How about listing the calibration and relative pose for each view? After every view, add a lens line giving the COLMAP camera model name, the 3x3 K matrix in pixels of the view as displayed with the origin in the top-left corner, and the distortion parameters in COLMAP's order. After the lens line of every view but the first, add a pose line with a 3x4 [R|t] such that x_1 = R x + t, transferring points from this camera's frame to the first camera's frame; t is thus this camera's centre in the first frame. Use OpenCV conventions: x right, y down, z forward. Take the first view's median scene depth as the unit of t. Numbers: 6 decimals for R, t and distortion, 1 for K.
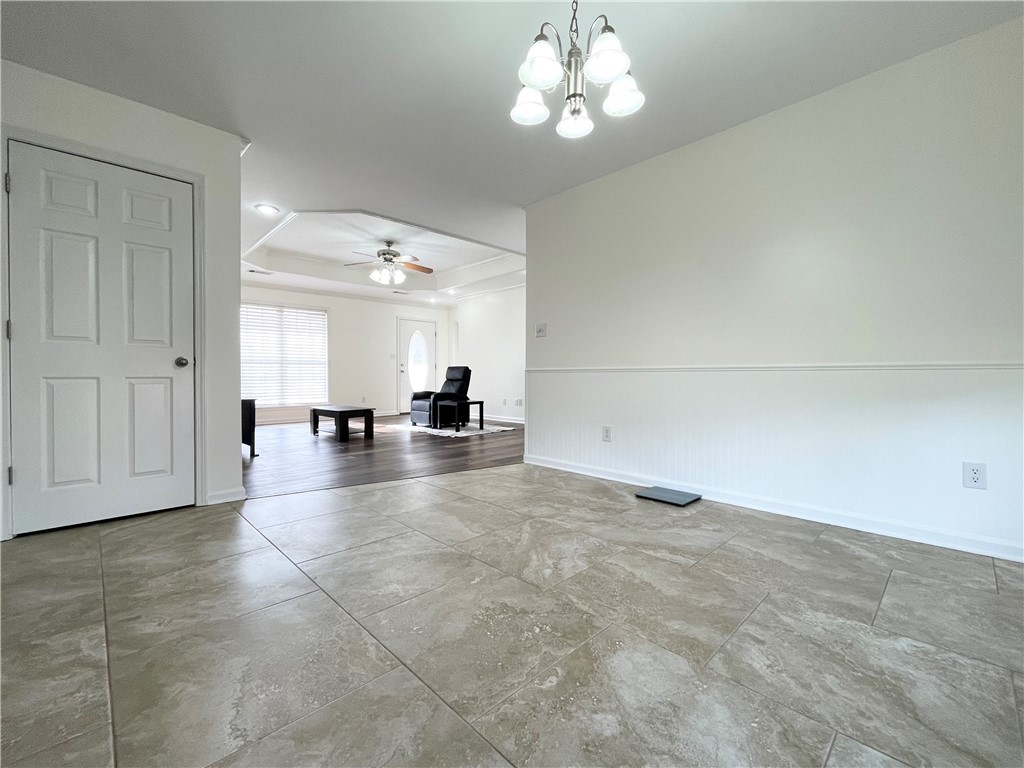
lens RADIAL K [[435.9, 0, 511.1], [0, 435.9, 380.9], [0, 0, 1]] dist [0.000471, 0.000314]
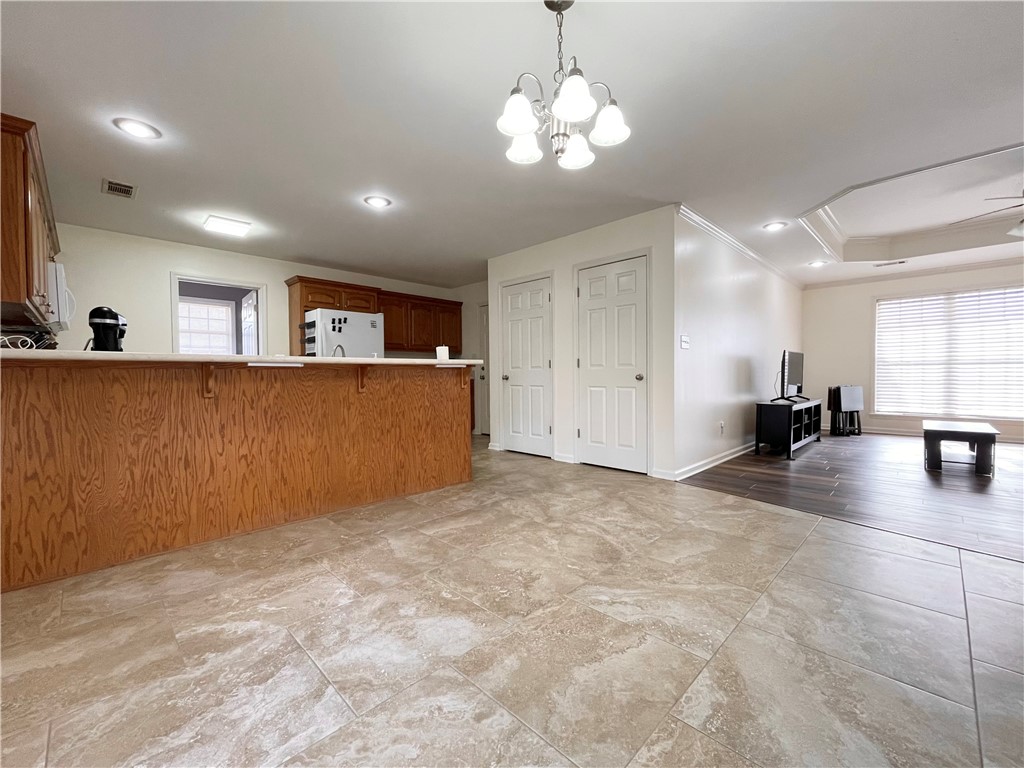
lens RADIAL K [[424.8, 0, 510.3], [0, 424.8, 384.9], [0, 0, 1]] dist [-0.001000, 0.000601]
pose [[0.019158, 0.024451, -0.999517, 1.058795], [-0.004032, 0.999695, 0.024378, -0.075608], [0.999808, 0.003563, 0.019251, 0.778685]]
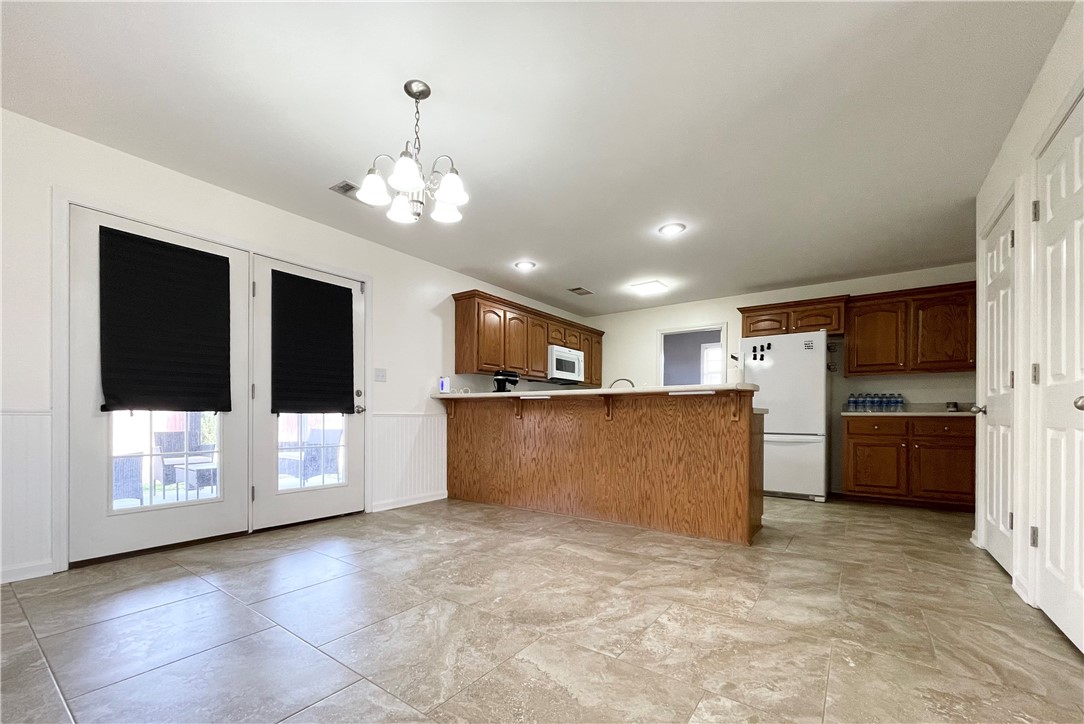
lens RADIAL K [[449.3, 0, 534.9], [0, 449.3, 415.7], [0, 0, 1]] dist [0.000078, -0.000142]
pose [[-0.985065, -0.003513, -0.172146, 0.029149], [-0.005905, 0.999893, 0.013385, -0.046756], [0.172081, 0.014201, -0.984981, 2.126593]]
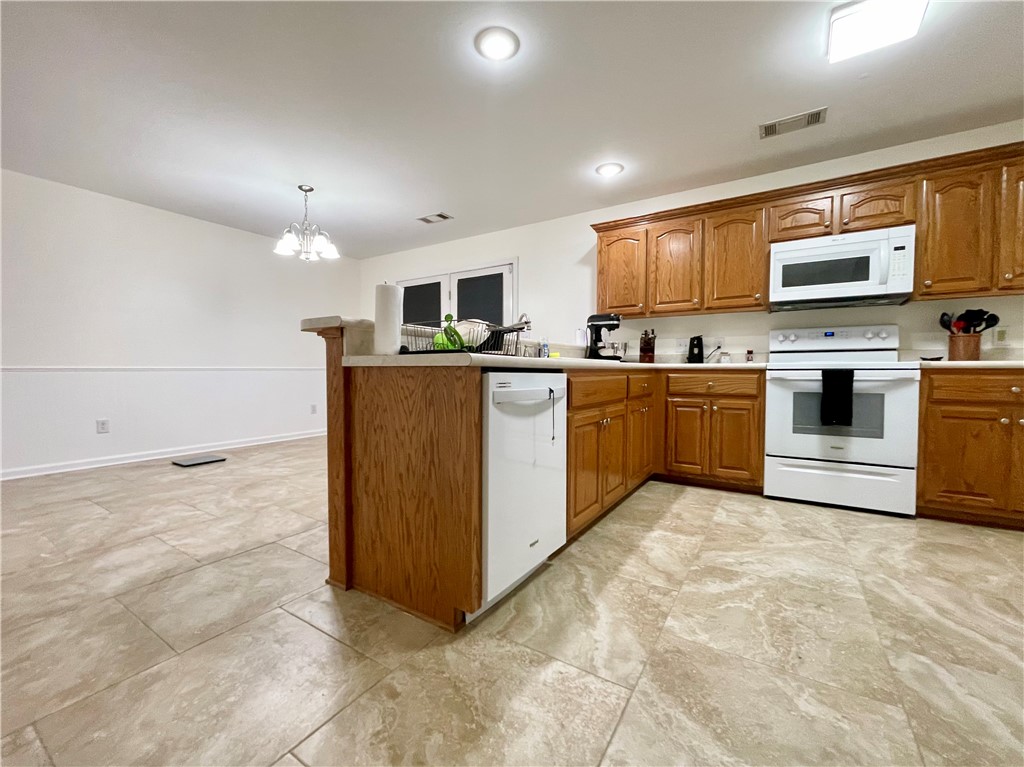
lens RADIAL K [[424.8, 0, 510.3], [0, 424.8, 384.4], [0, 0, 1]] dist [-0.001000, 0.000601]
pose [[-0.226354, -0.035580, 0.973395, -2.058690], [0.013160, 0.999130, 0.039580, -0.028354], [-0.973956, 0.021769, -0.225688, 0.436792]]
